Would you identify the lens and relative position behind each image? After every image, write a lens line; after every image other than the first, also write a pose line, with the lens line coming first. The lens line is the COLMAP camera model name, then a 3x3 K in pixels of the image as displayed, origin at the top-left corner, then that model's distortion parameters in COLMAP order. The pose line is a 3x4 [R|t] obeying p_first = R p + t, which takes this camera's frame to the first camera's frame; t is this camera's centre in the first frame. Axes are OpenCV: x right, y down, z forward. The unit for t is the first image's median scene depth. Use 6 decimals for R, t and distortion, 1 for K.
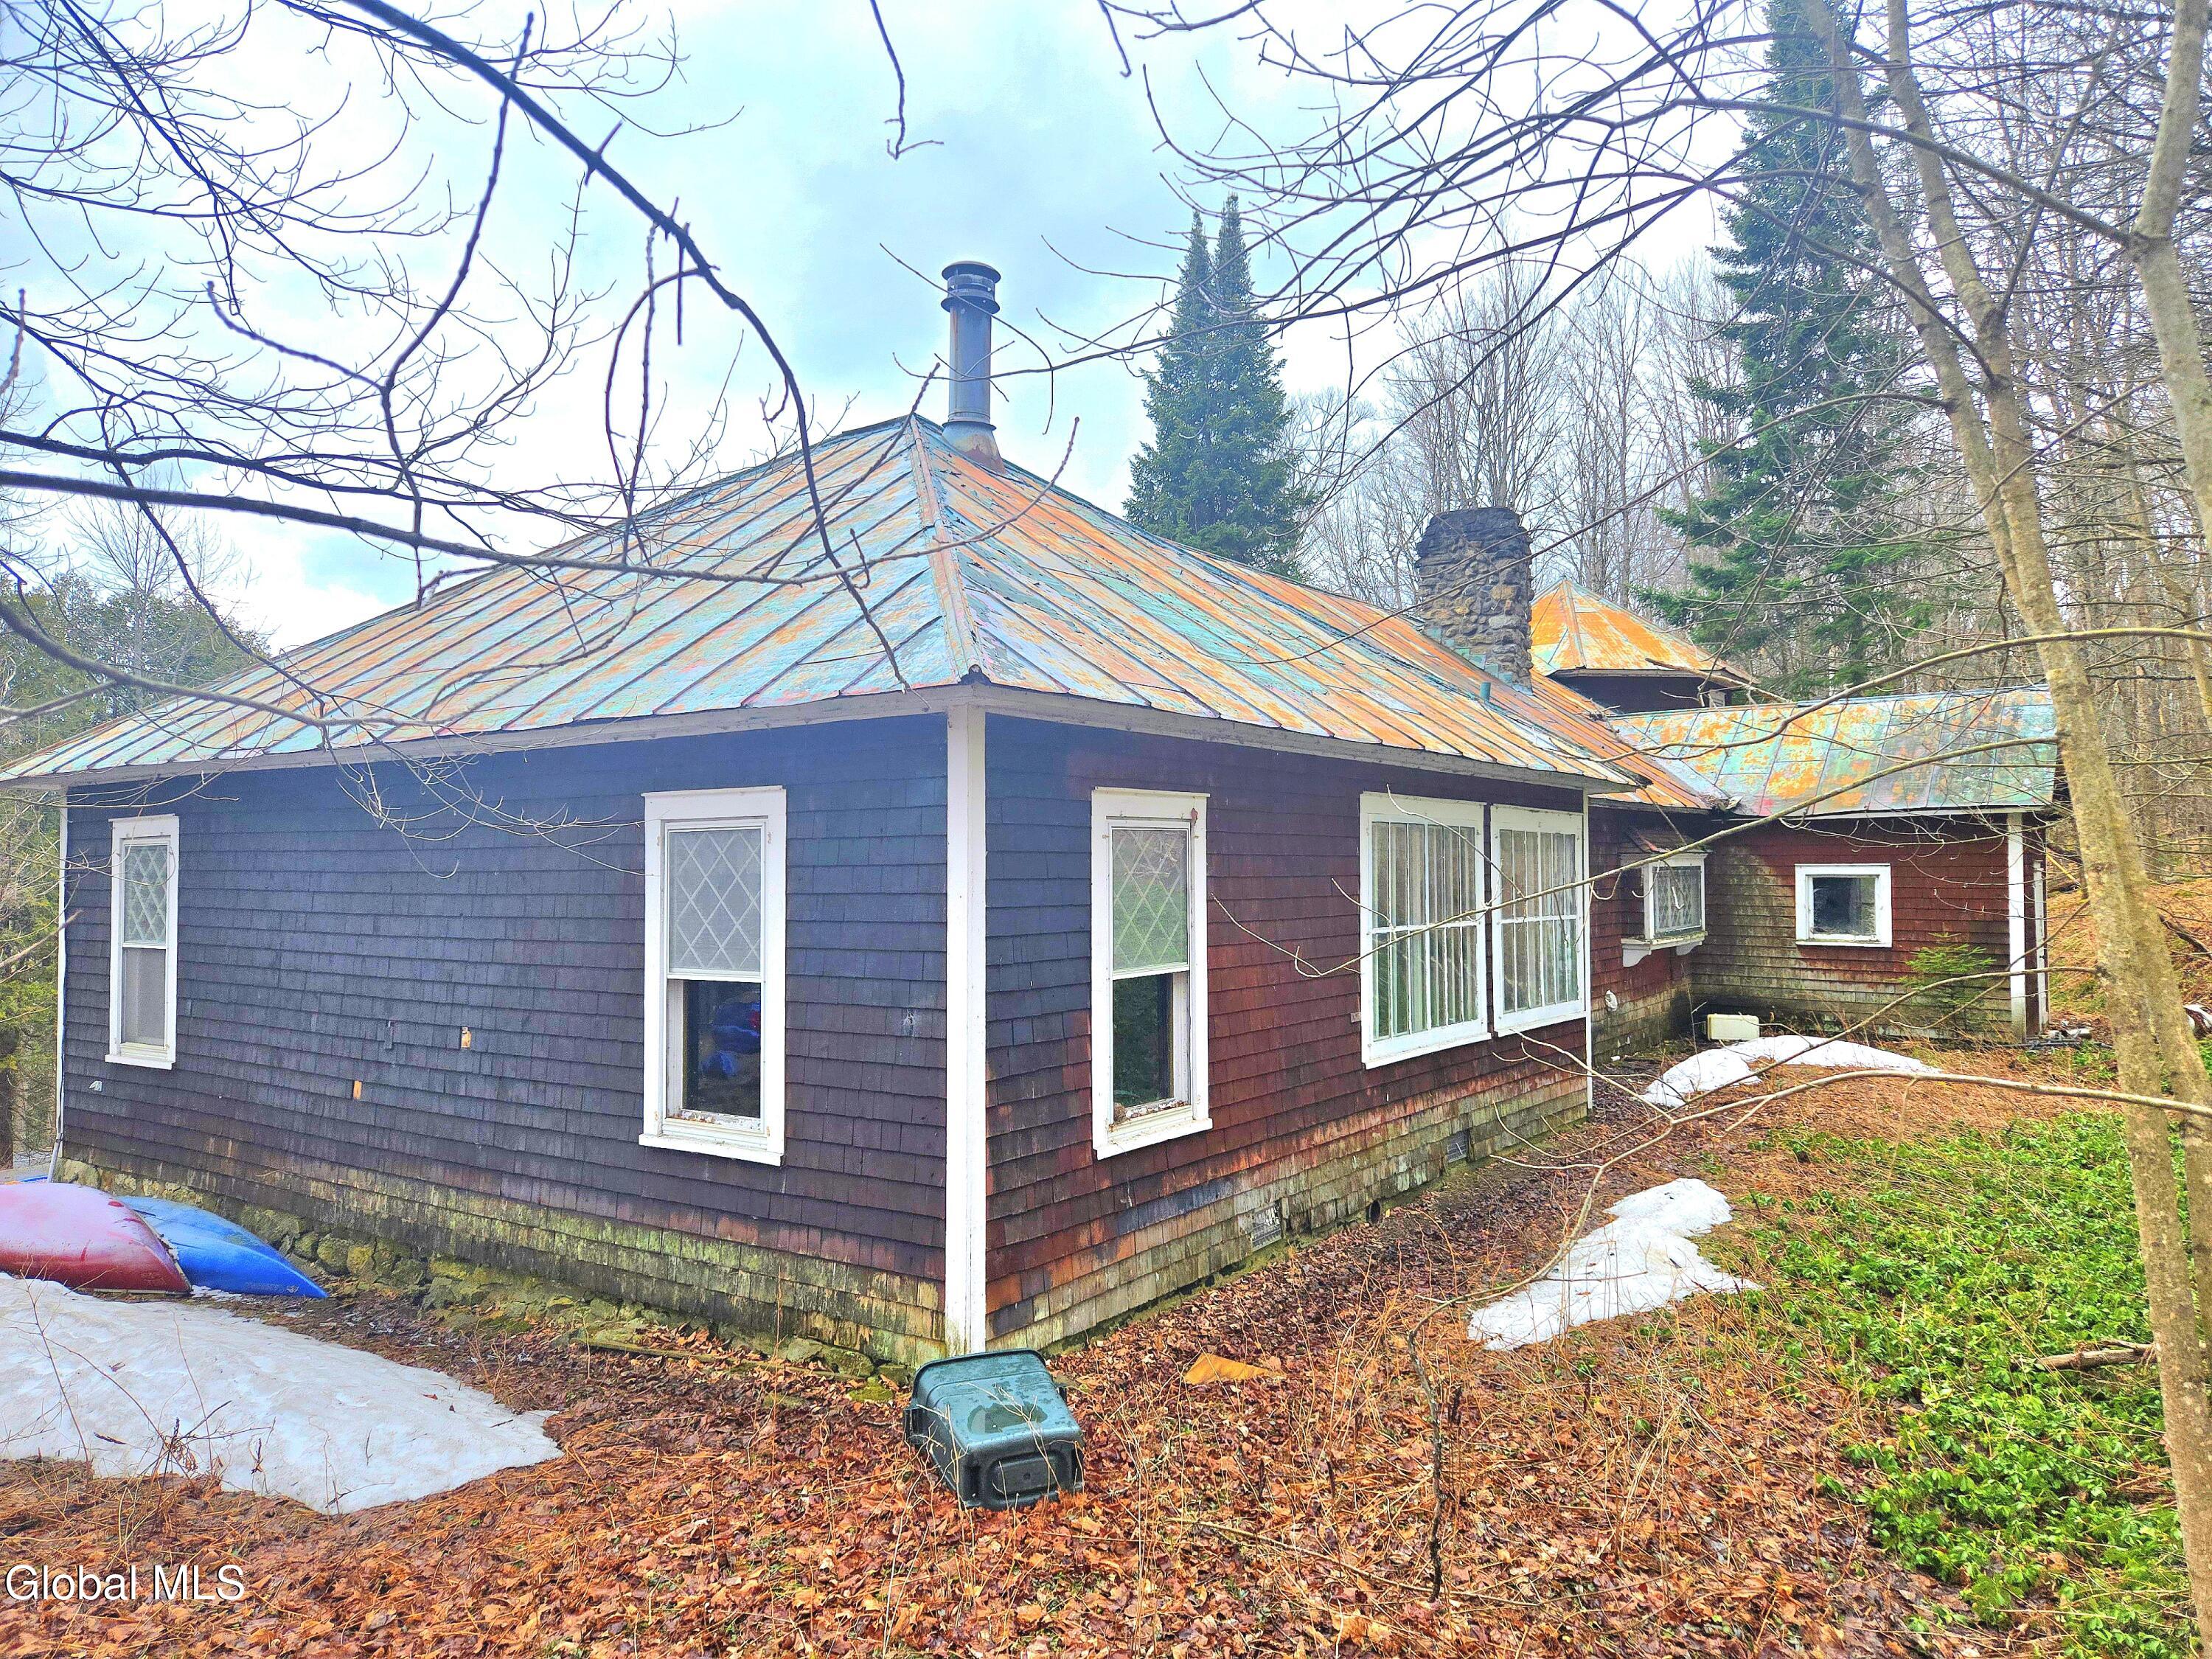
lens RADIAL K [[1514.1, 0, 1108.3], [0, 1514.1, 829.7], [0, 0, 1]] dist [0.053329, -0.049551]
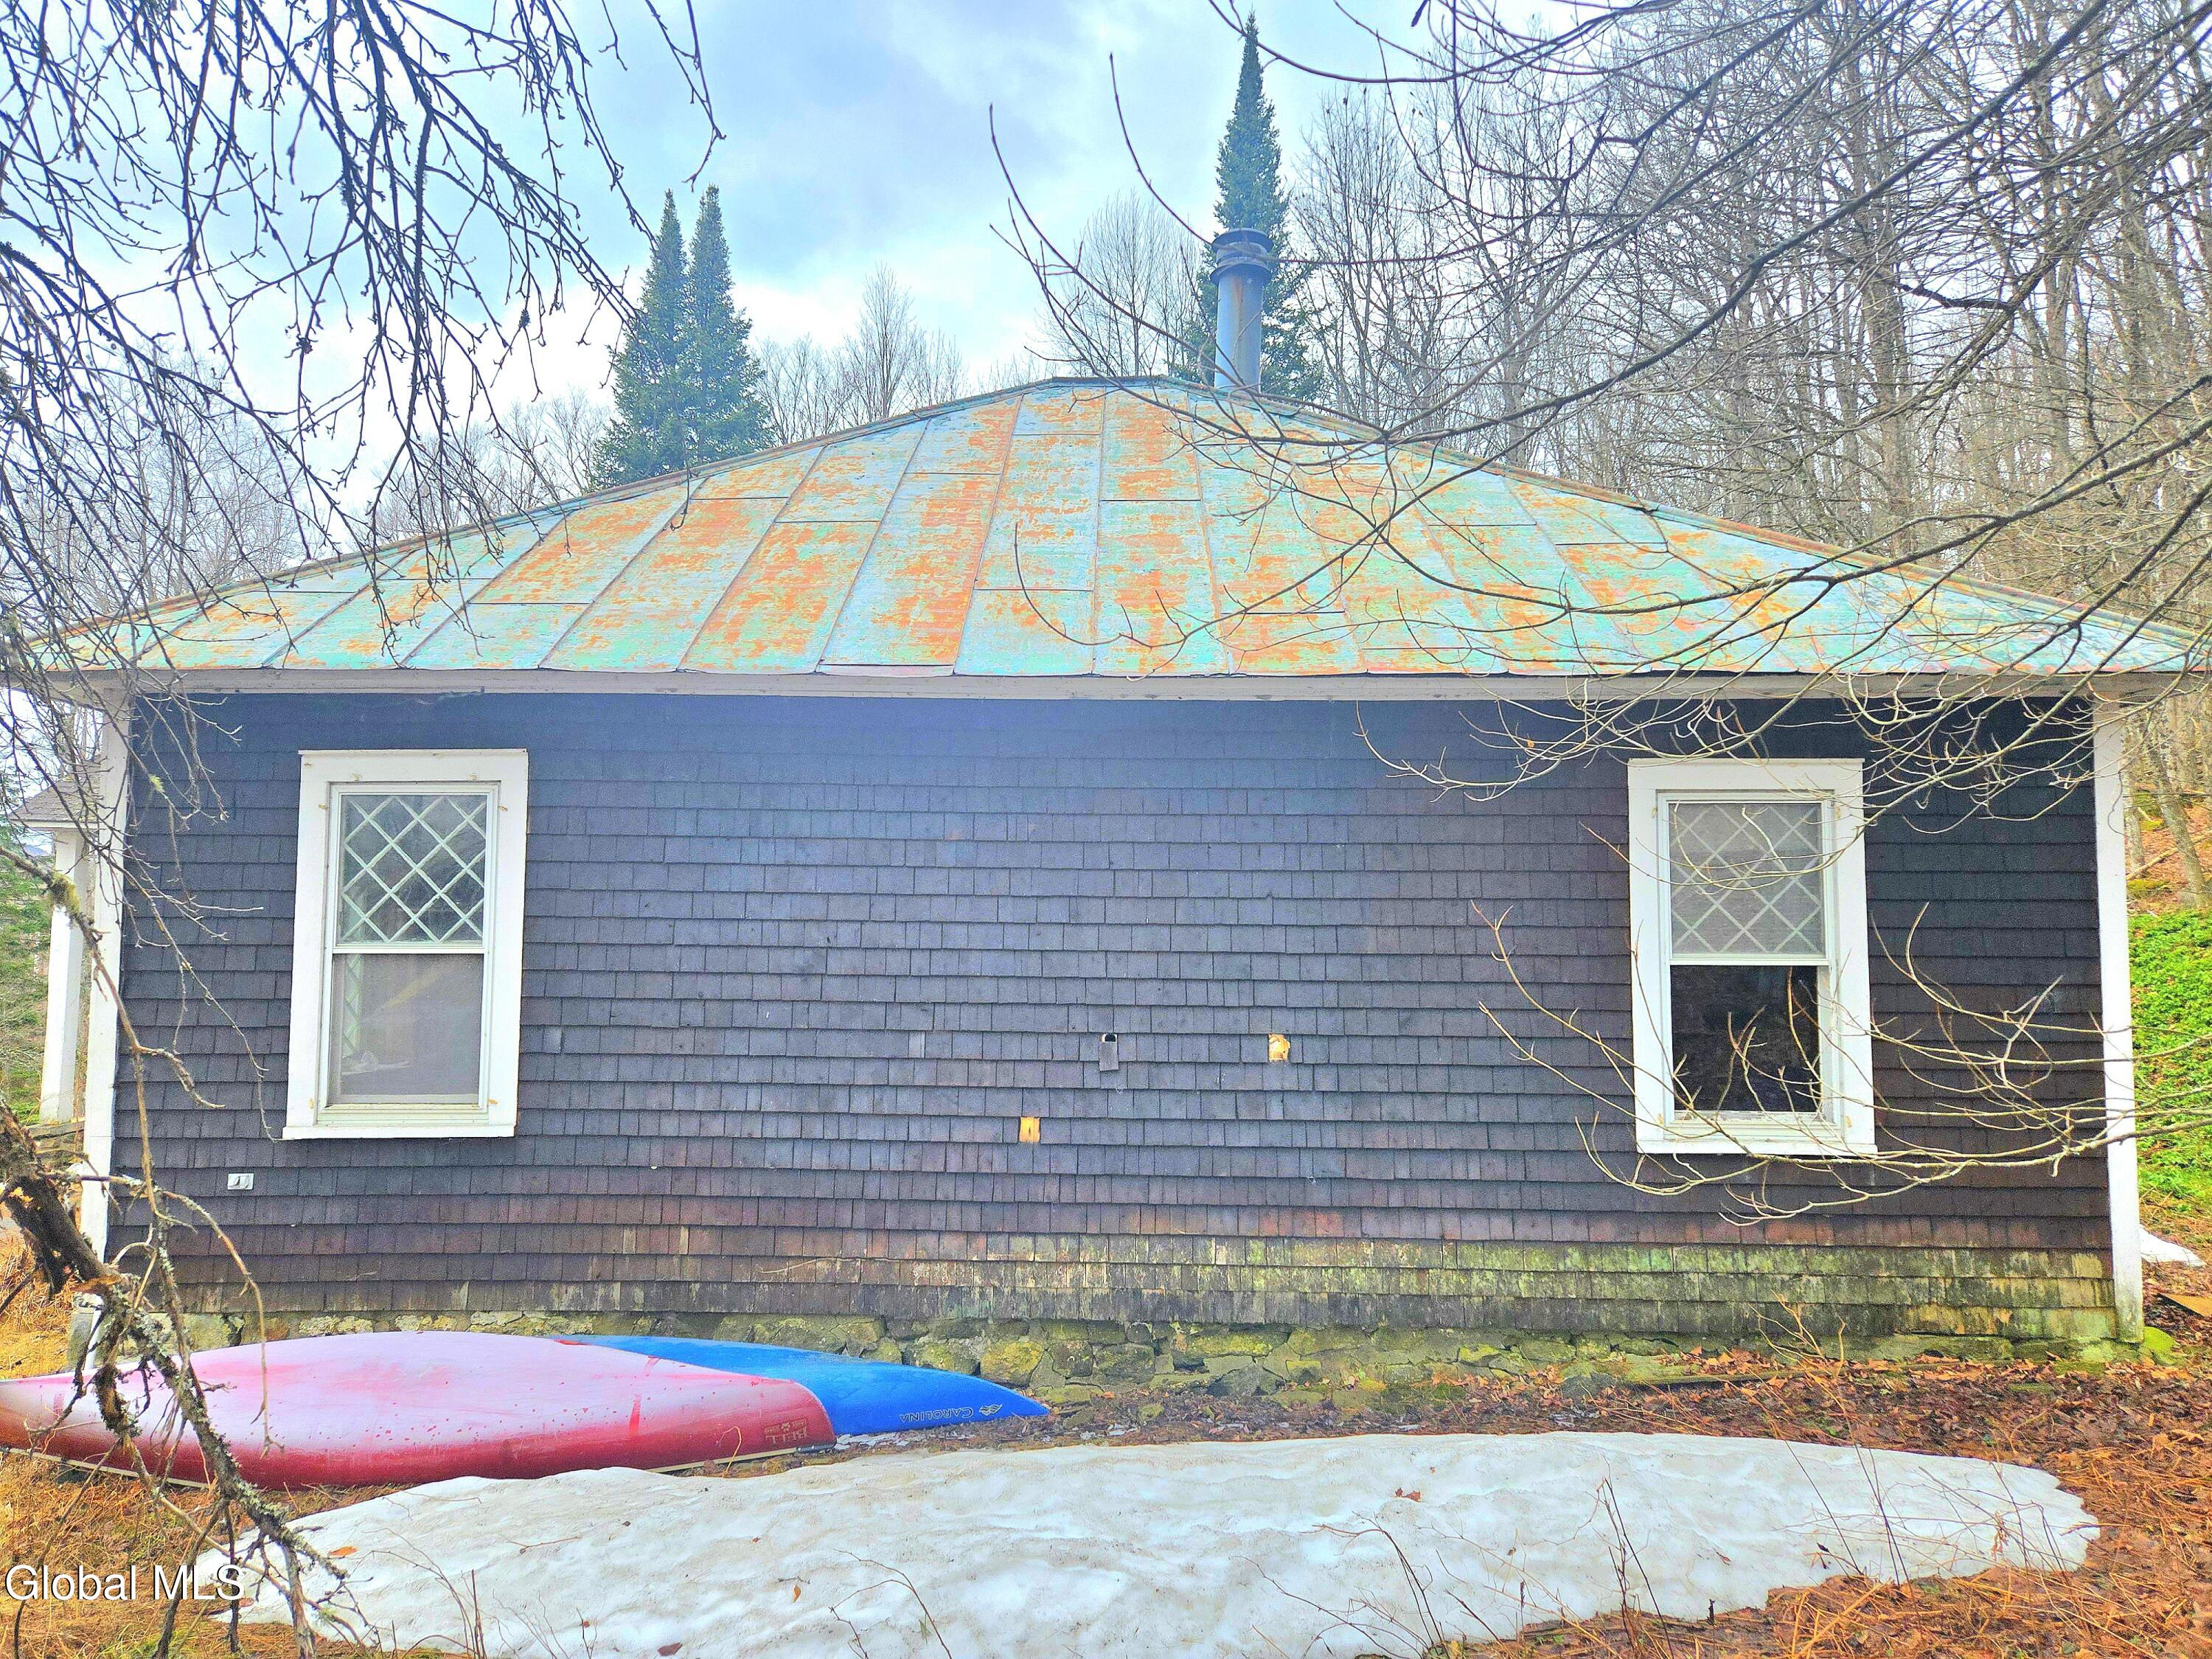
lens RADIAL K [[1514.1, 0, 1175.8], [0, 1514.1, 776.6], [0, 0, 1]] dist [0.053329, -0.049551]
pose [[0.835632, 0.041357, 0.547730, -1.001439], [-0.024066, 0.998961, -0.038711, 0.027403], [-0.548762, 0.019166, 0.835759, 0.388989]]
